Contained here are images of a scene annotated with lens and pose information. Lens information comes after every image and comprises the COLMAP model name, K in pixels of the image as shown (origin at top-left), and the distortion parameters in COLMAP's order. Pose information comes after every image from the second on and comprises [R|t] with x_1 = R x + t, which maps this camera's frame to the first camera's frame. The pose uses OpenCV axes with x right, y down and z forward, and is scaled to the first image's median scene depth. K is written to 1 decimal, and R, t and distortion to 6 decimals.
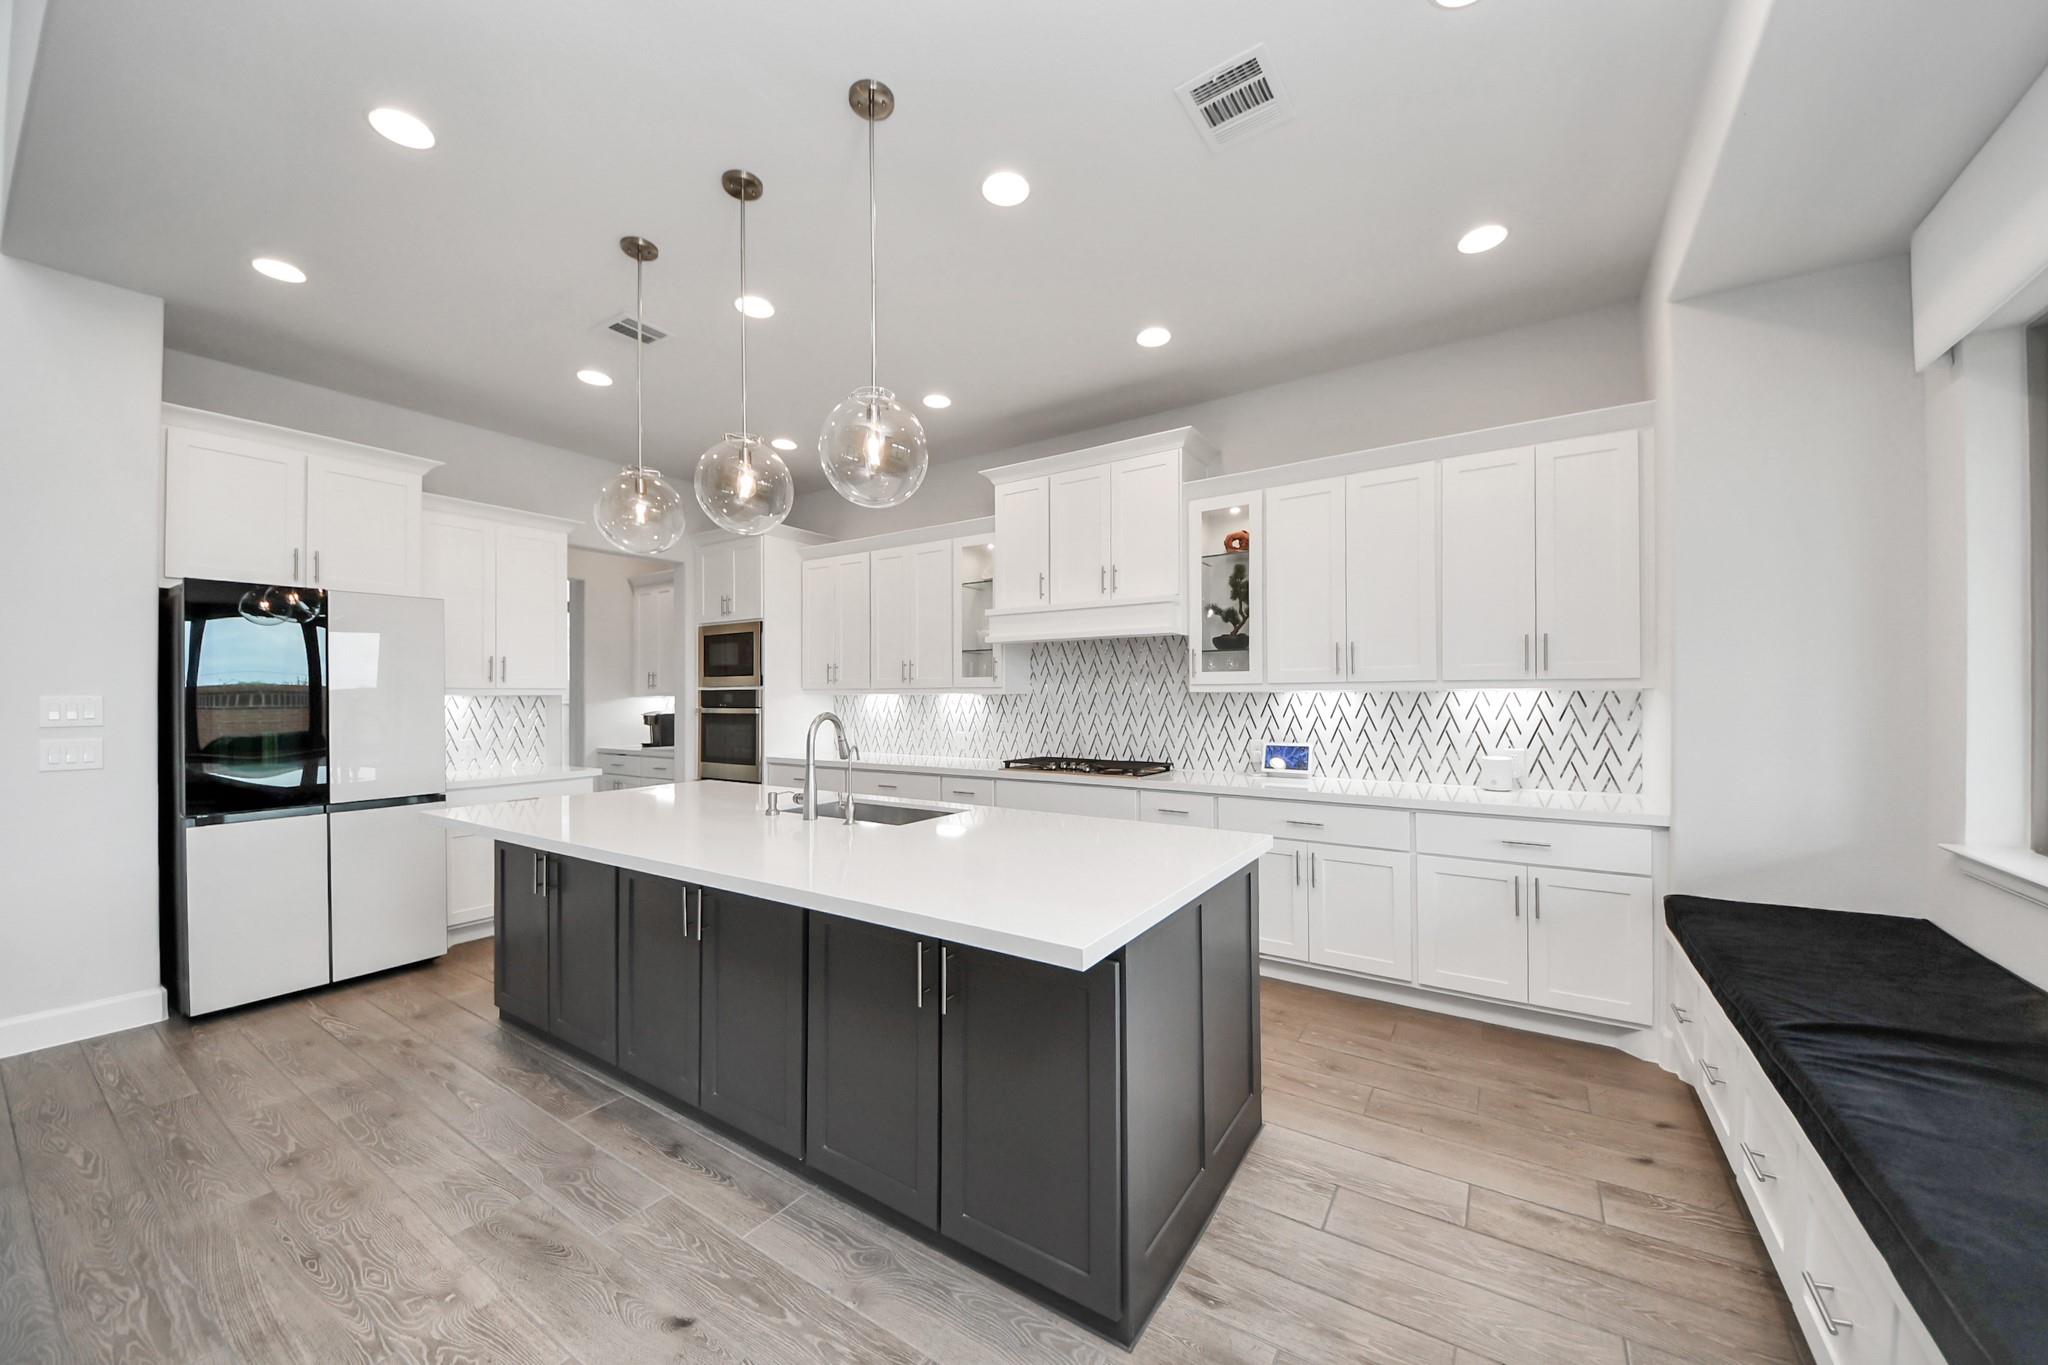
lens RADIAL K [[754.3, 0, 995.7], [0, 754.3, 695.1], [0, 0, 1]] dist [0.001587, -0.004843]
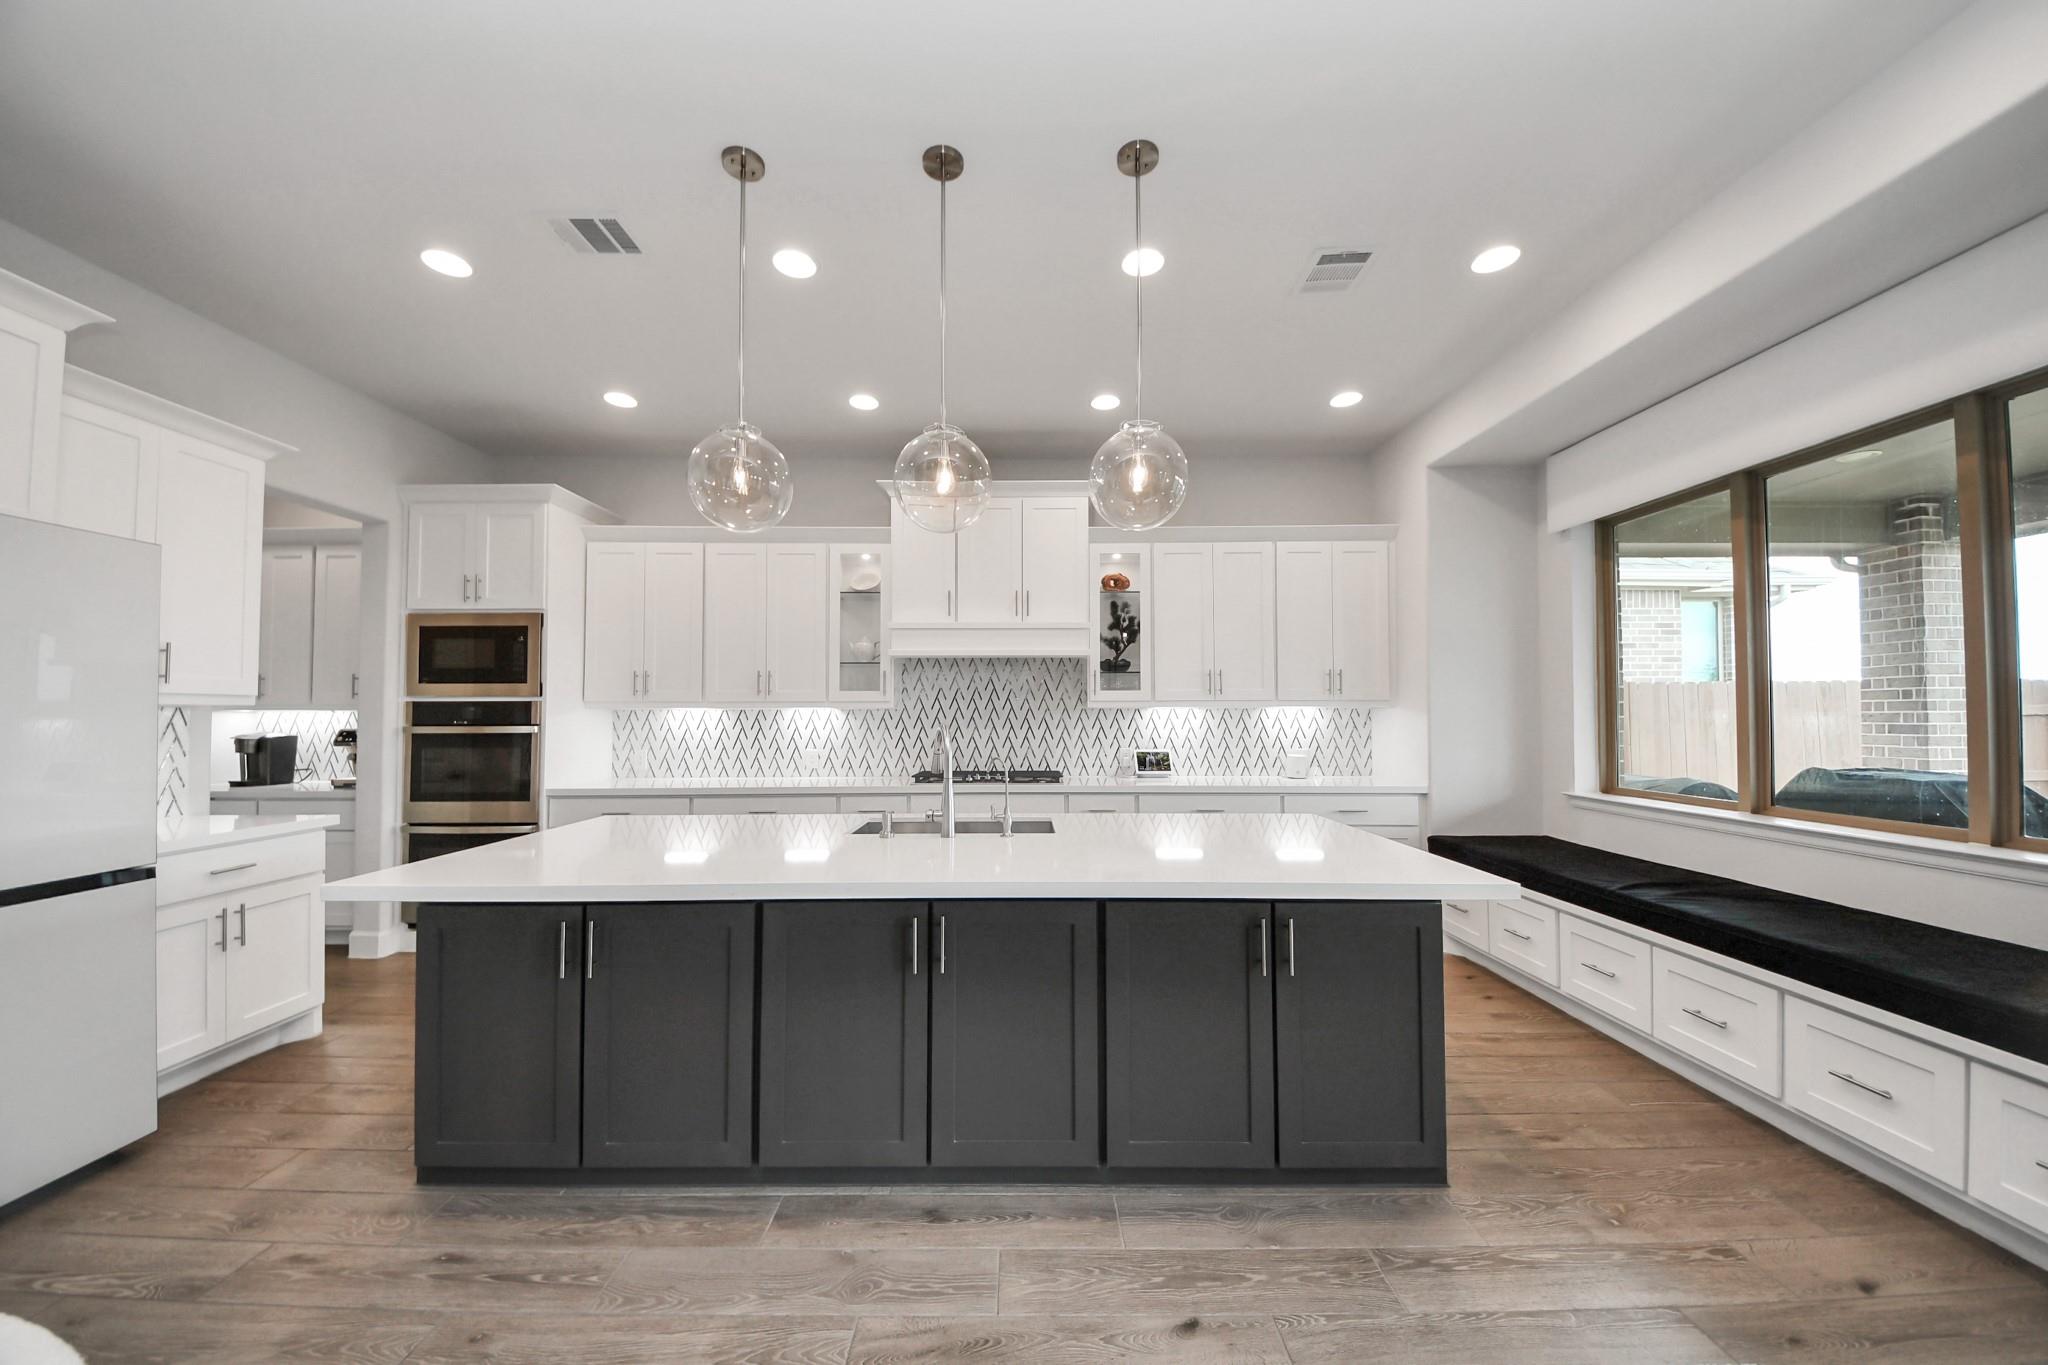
lens RADIAL K [[754.3, 0, 1013.2], [0, 754.3, 690.8], [0, 0, 1]] dist [0.001587, -0.004843]
pose [[0.826373, 0.021652, 0.562706, -0.480666], [-0.003032, 0.999417, -0.034004, 0.009836], [-0.563115, 0.026394, 0.825957, 0.113327]]
